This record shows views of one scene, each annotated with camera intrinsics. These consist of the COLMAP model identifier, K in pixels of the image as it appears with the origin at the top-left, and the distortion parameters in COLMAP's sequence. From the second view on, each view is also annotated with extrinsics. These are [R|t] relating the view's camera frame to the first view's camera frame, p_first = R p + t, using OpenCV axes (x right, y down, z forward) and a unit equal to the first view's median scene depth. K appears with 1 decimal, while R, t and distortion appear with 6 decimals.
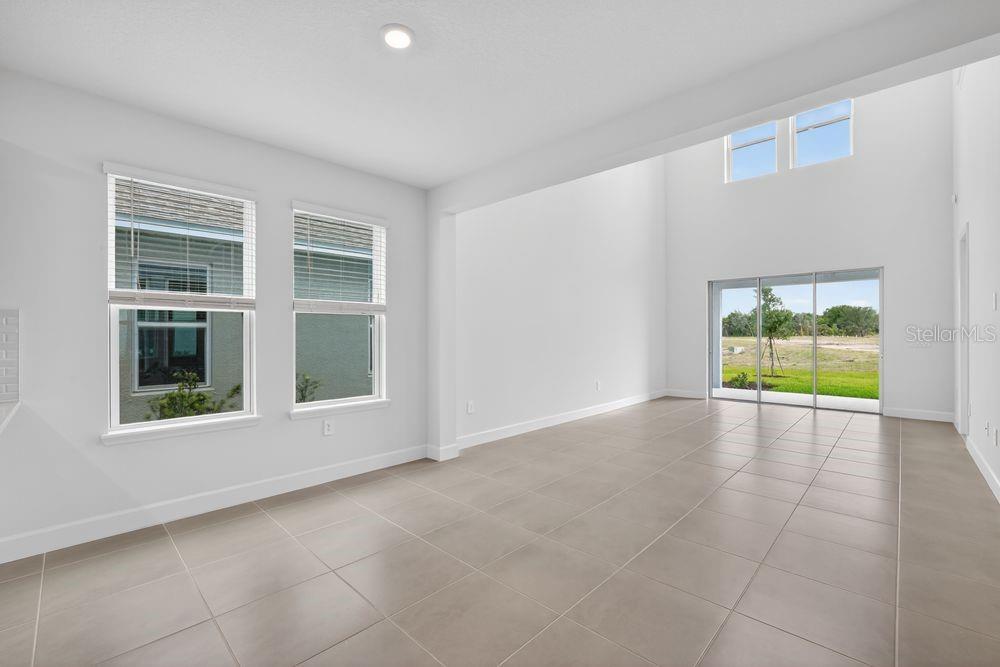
lens RADIAL K [[423.9, 0, 500.0], [0, 423.9, 333.5], [0, 0, 1]] dist [-0.000722, -0.000055]
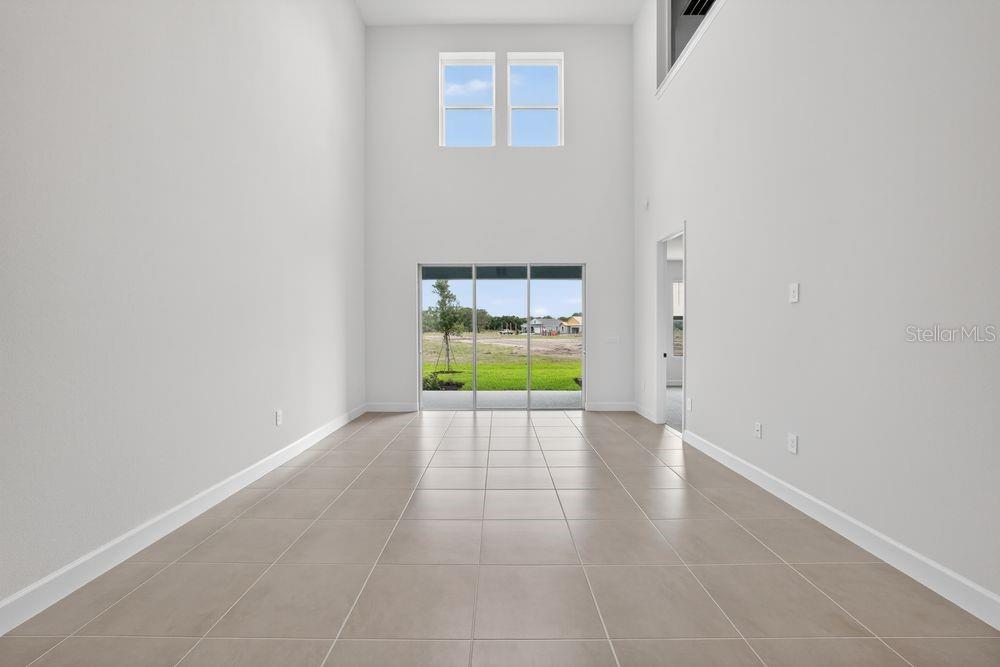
lens RADIAL K [[426.6, 0, 497.5], [0, 426.6, 332.0], [0, 0, 1]] dist [-0.034780, 0.011738]
pose [[0.717277, -0.004915, 0.696770, 0.030503], [0.001891, 0.999985, 0.005107, 0.000228], [-0.696785, -0.002345, 0.717276, 0.265527]]
